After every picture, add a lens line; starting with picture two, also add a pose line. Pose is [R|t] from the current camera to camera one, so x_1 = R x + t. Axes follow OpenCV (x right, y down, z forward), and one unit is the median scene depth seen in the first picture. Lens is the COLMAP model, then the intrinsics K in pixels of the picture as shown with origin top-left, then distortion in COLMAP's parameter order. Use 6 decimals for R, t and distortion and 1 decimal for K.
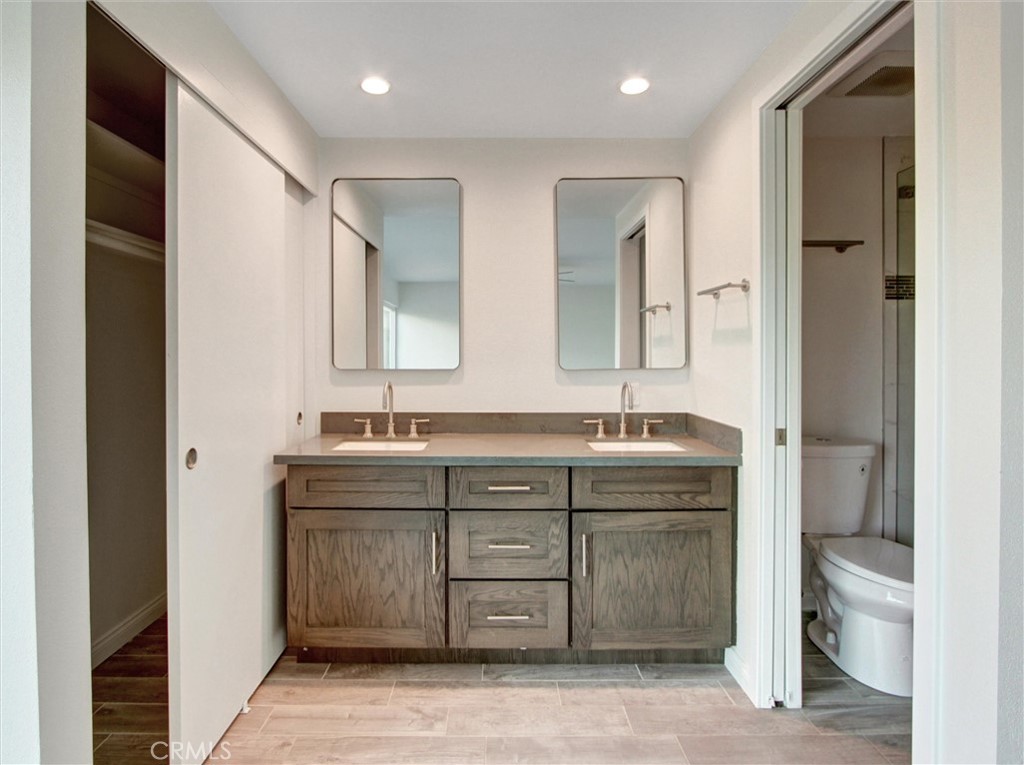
lens RADIAL K [[565.3, 0, 492.9], [0, 565.3, 355.7], [0, 0, 1]] dist [-0.002243, 0.000241]
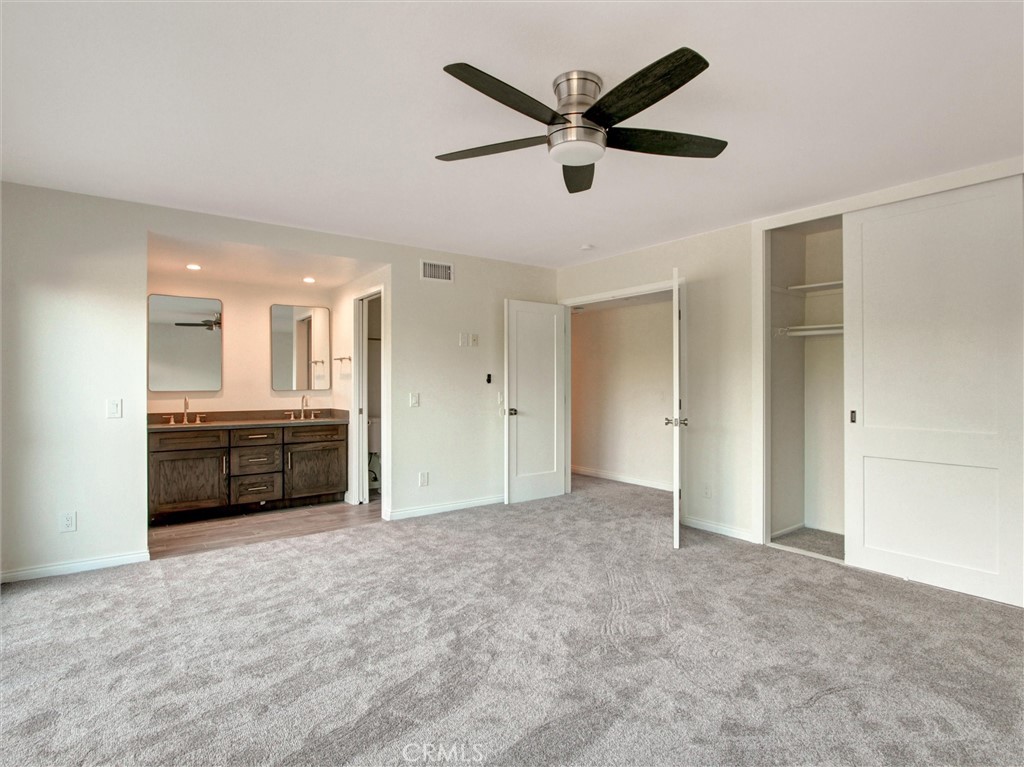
lens RADIAL K [[538.6, 0, 512.0], [0, 538.6, 383.5], [0, 0, 1]] dist [0.001428, 0.000507]
pose [[0.806439, -0.000551, 0.591317, -0.465720], [0.006190, 0.999953, -0.007511, 0.024123], [-0.591284, 0.009718, 0.806405, -1.563480]]
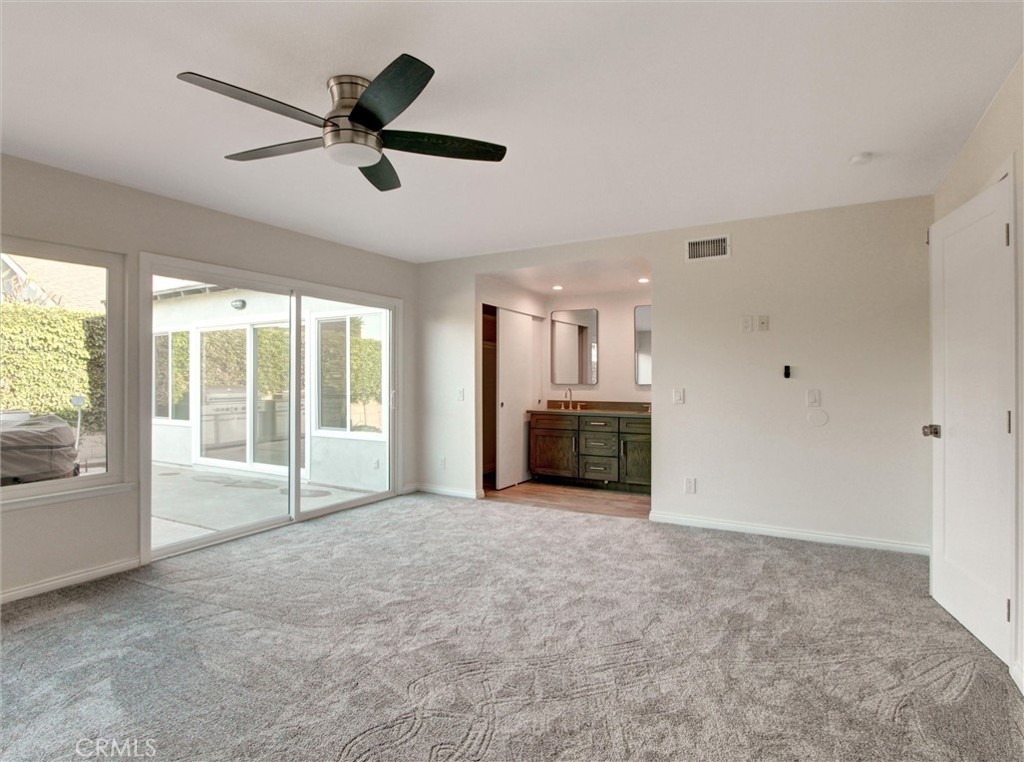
lens RADIAL K [[528.3, 0, 512.0], [0, 528.3, 381.0], [0, 0, 1]] dist [-0.002460, -0.000095]
pose [[0.873016, 0.002245, -0.487686, 0.955001], [-0.004242, 0.999987, -0.002990, 0.023531], [0.487673, 0.004679, 0.873014, -1.570192]]
